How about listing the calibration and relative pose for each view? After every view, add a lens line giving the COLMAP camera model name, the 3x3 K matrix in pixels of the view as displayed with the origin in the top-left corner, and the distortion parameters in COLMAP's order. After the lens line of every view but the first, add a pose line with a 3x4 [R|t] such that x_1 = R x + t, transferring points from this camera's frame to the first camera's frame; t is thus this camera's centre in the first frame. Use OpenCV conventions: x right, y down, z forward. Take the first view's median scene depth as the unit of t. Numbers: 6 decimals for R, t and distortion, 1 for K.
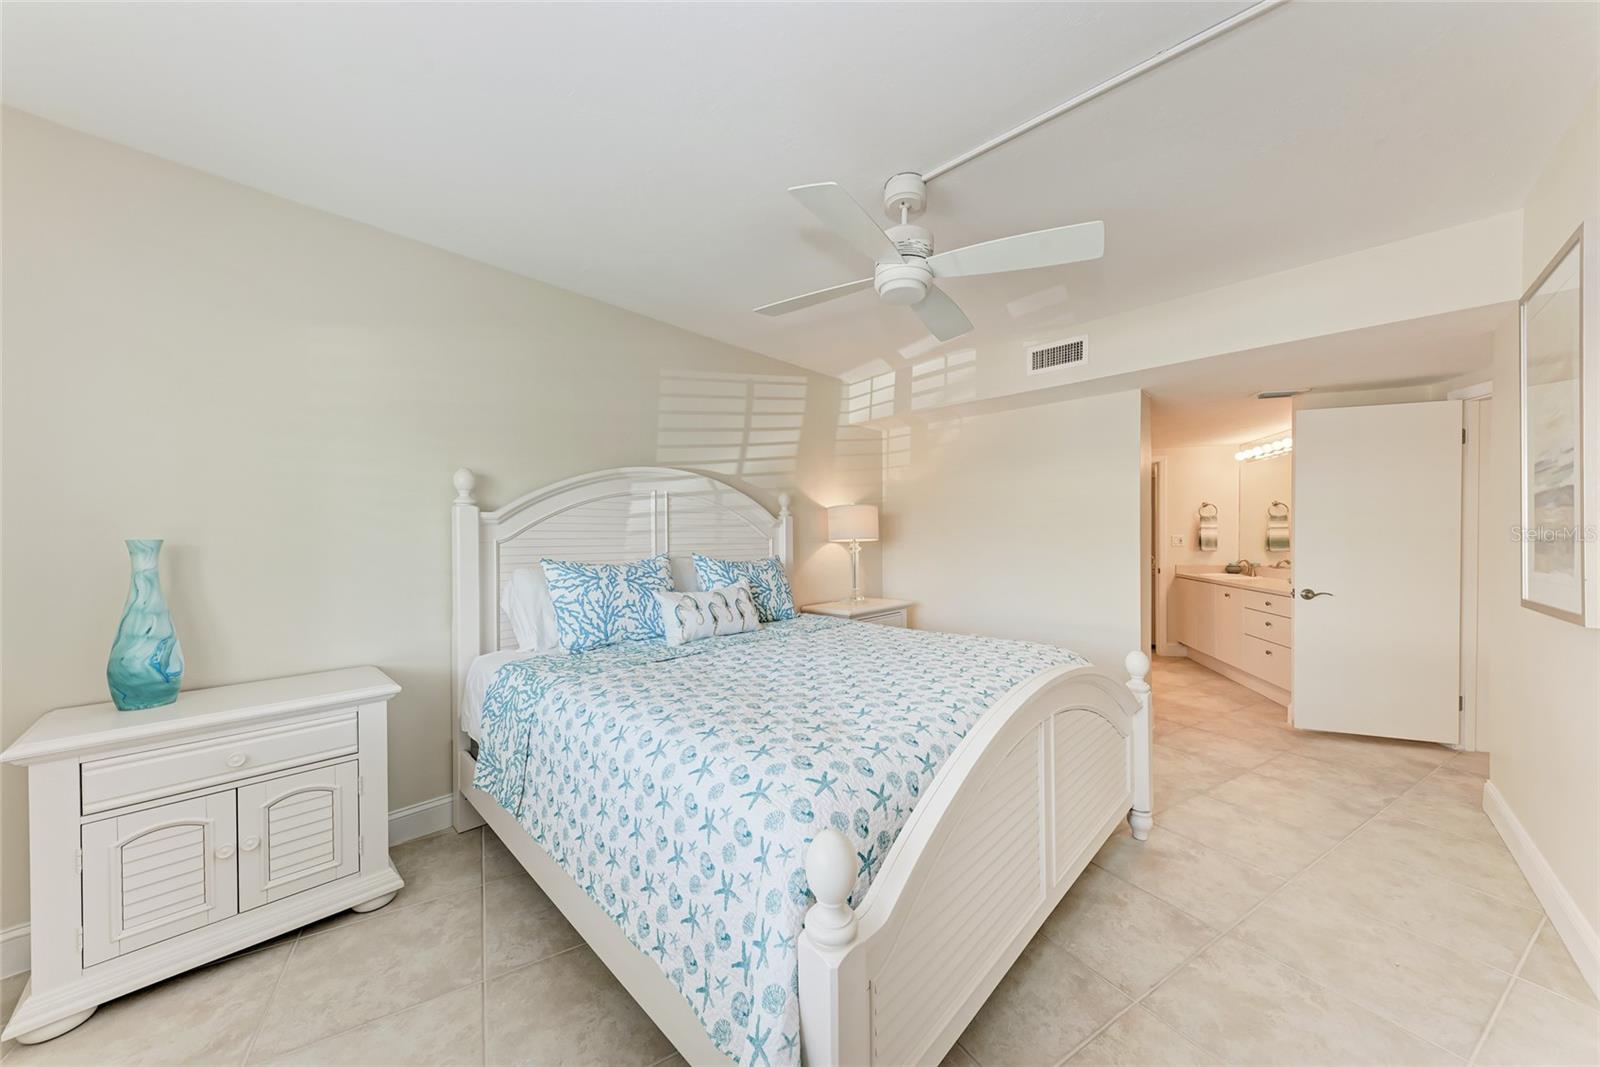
lens RADIAL K [[549.6, 0, 794.3], [0, 549.6, 540.8], [0, 0, 1]] dist [0.007367, -0.000572]
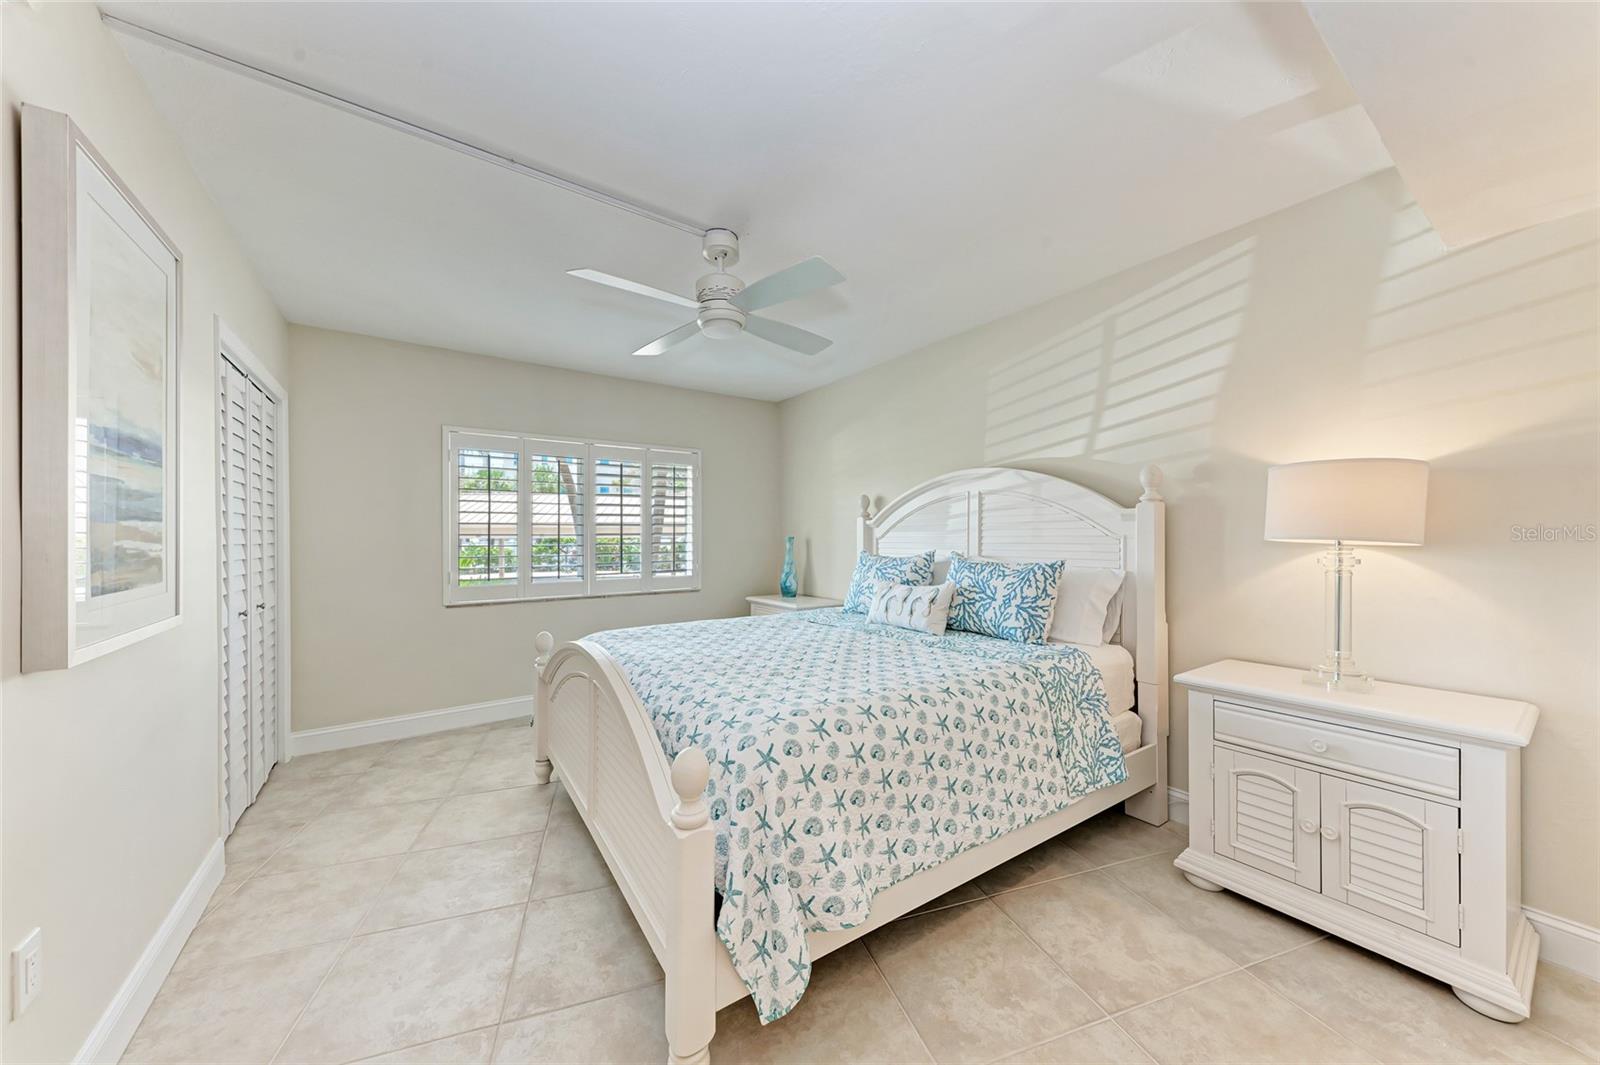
lens RADIAL K [[549.6, 0, 805.4], [0, 549.6, 529.6], [0, 0, 1]] dist [0.007367, -0.000572]
pose [[-0.193997, -0.011557, -0.980934, 0.713464], [-0.004707, 0.999930, -0.010850, -0.004693], [0.980991, 0.002513, -0.194038, 0.761250]]
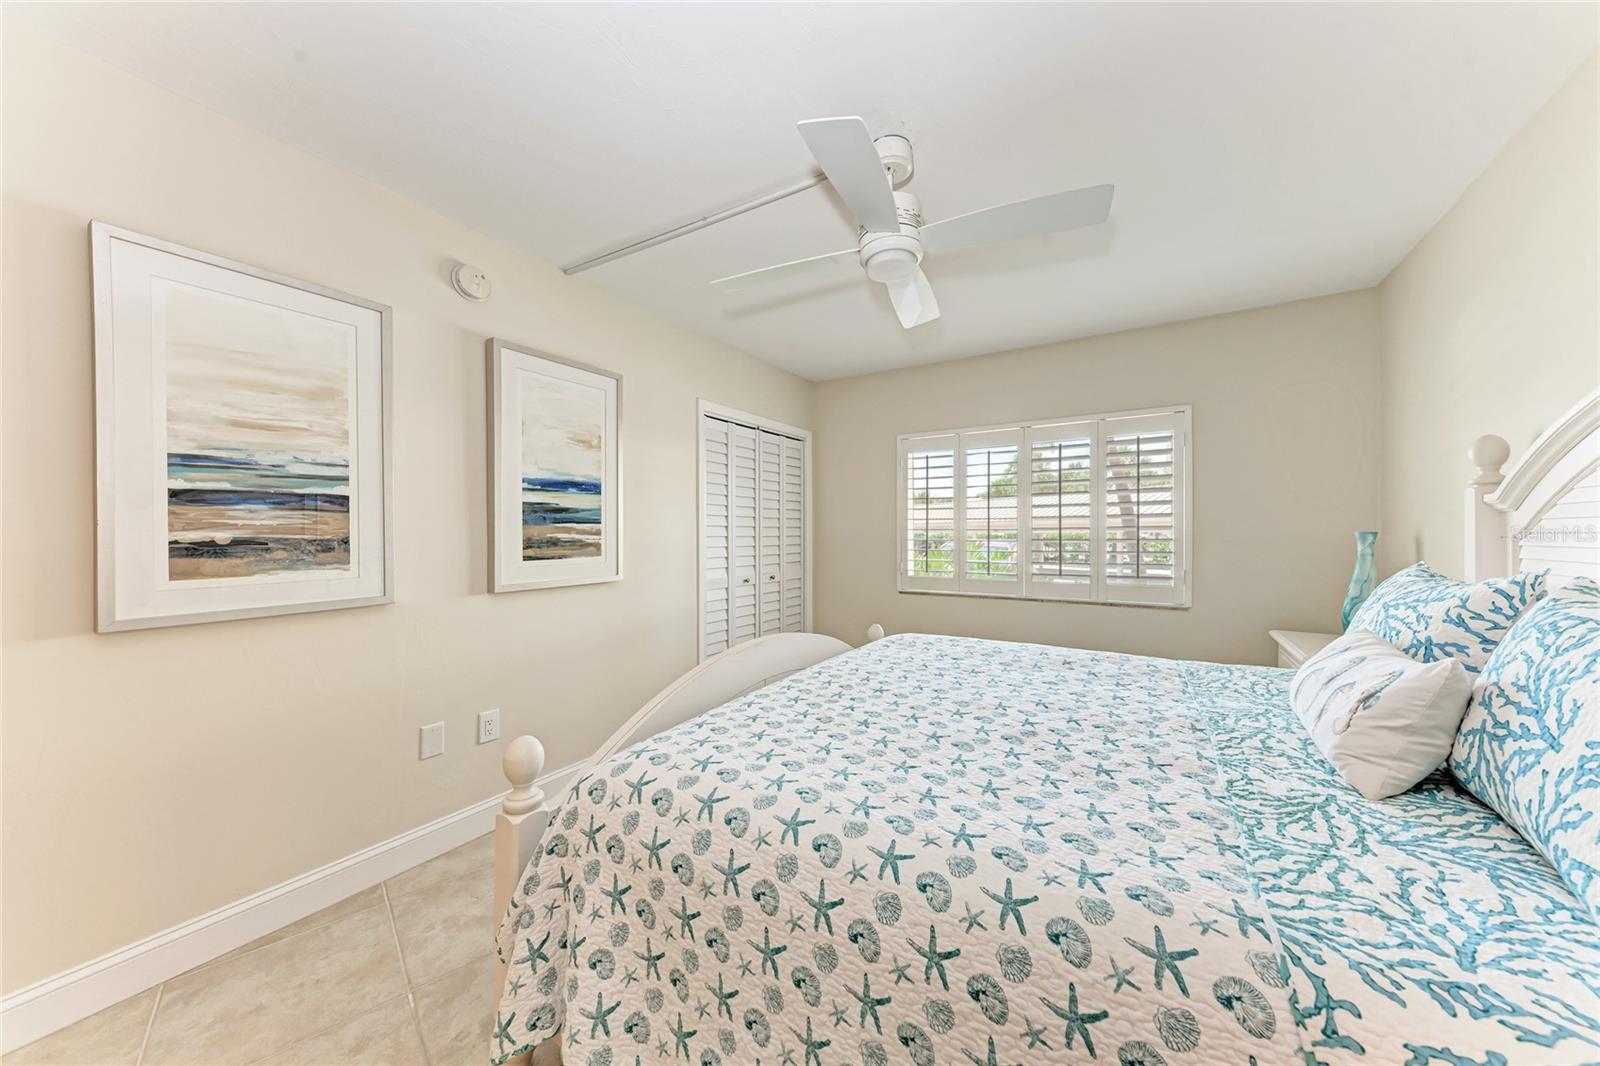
lens RADIAL K [[549.6, 0, 802.5], [0, 549.6, 533.8], [0, 0, 1]] dist [0.007367, -0.000572]
pose [[-0.976552, 0.003611, -0.215252, 0.292357], [0.001370, 0.999943, 0.010560, -0.006792], [0.215278, 0.010017, -0.976501, 1.008822]]
